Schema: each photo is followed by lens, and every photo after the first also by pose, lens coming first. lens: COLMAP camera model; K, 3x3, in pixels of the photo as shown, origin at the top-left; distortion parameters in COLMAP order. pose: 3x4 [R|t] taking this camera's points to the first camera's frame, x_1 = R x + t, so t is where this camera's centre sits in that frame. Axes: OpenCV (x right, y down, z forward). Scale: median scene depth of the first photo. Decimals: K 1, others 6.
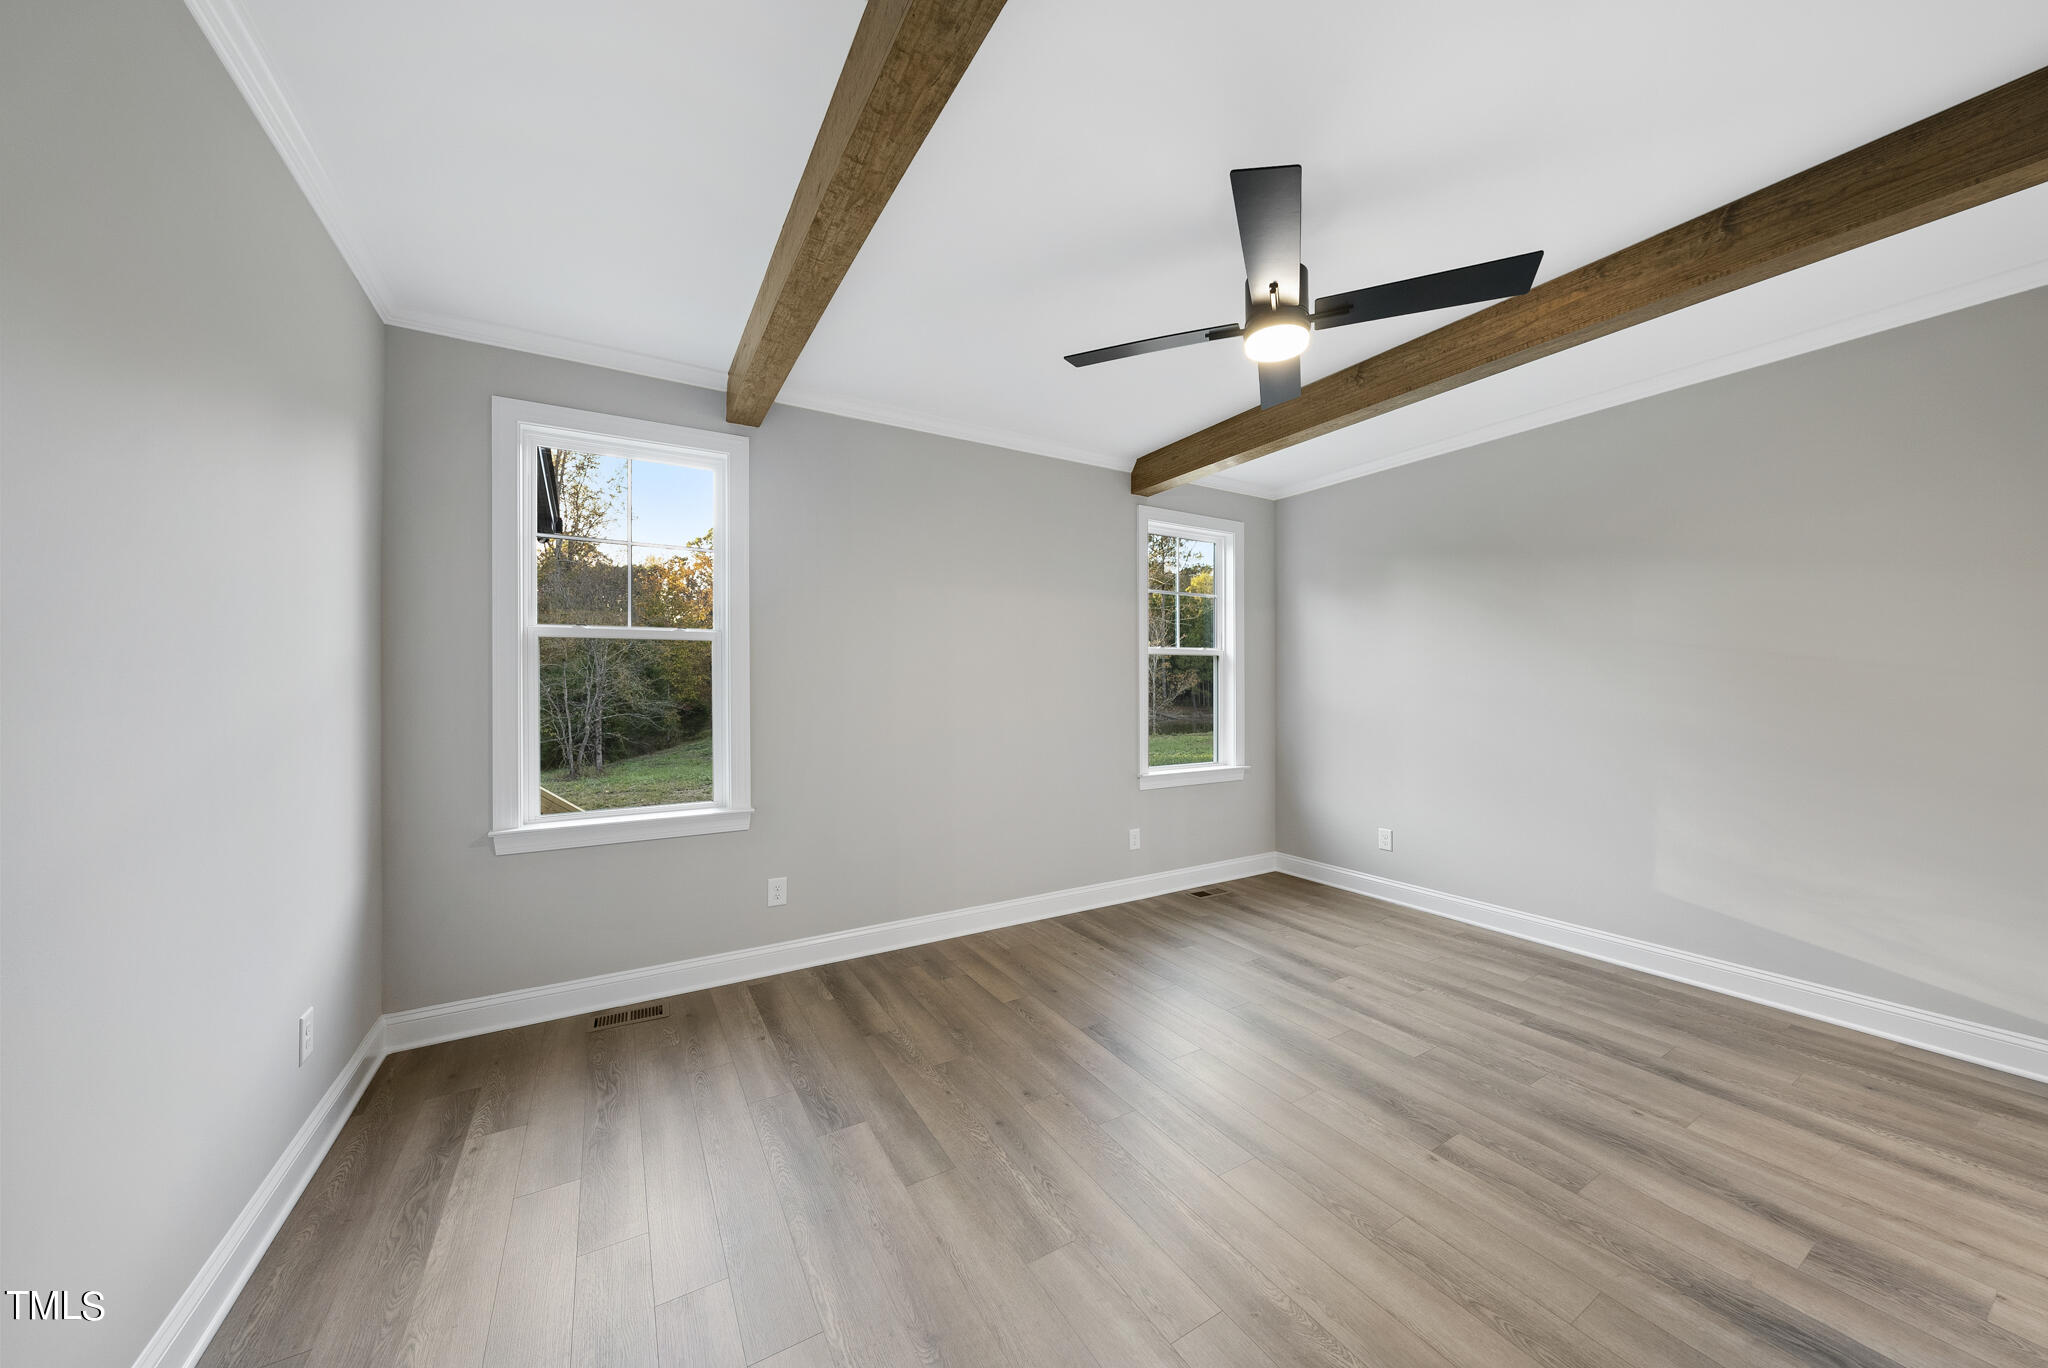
lens RADIAL K [[694.1, 0, 1024.6], [0, 694.1, 678.5], [0, 0, 1]] dist [-0.001746, -0.000105]
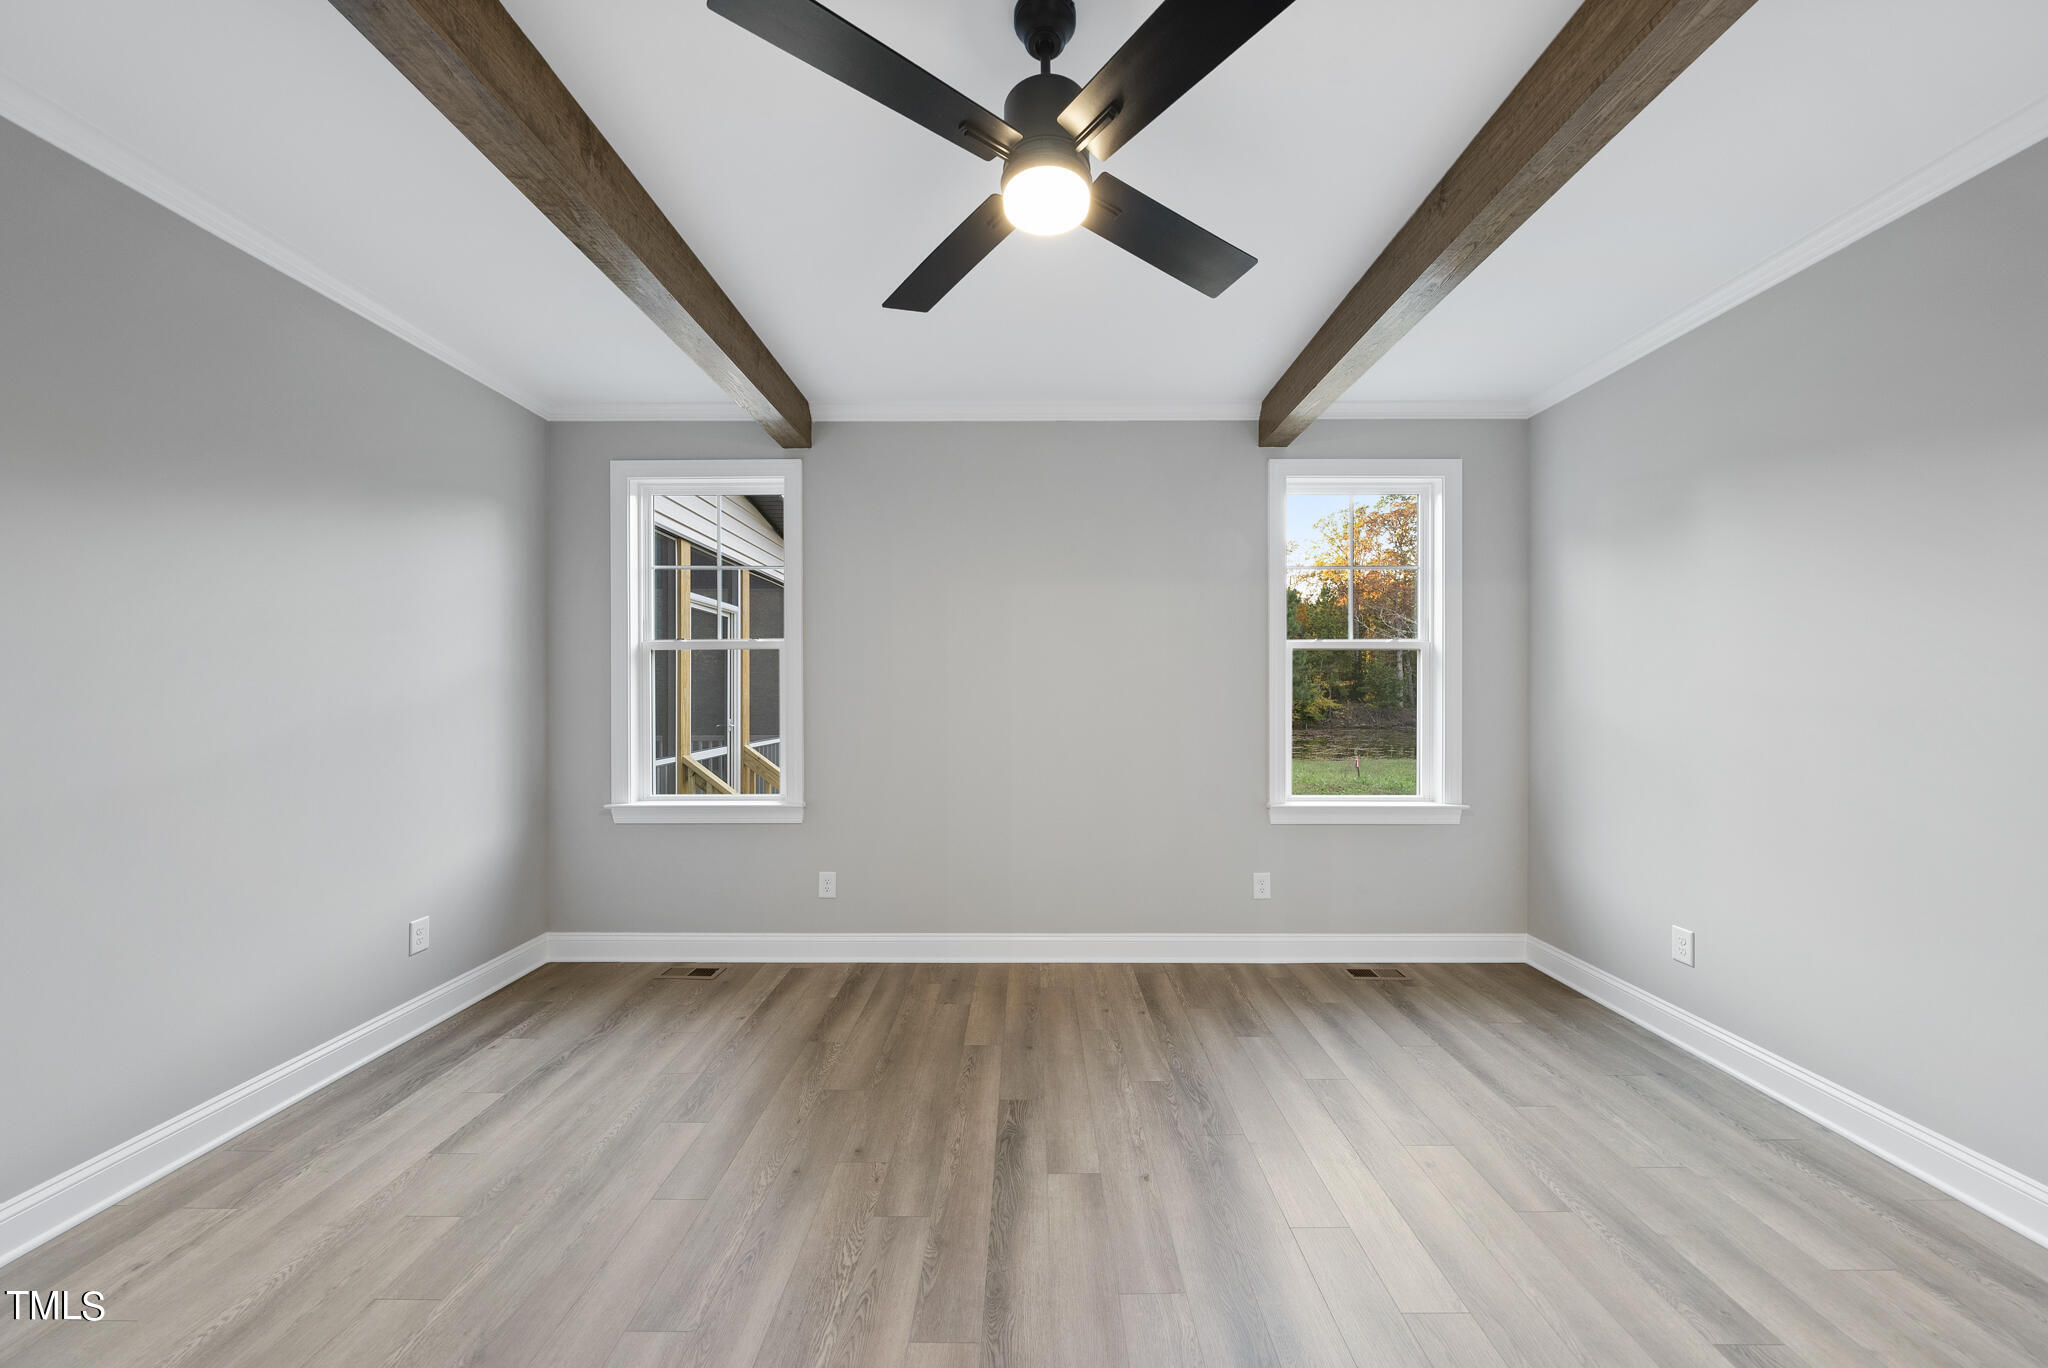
lens RADIAL K [[700.3, 0, 1027.5], [0, 700.3, 684.8], [0, 0, 1]] dist [-0.003733, -0.000021]
pose [[0.857101, -0.002909, -0.515140, 0.446047], [0.003776, 0.999993, 0.000636, 0.003449], [0.515135, -0.002490, 0.857106, 0.240486]]
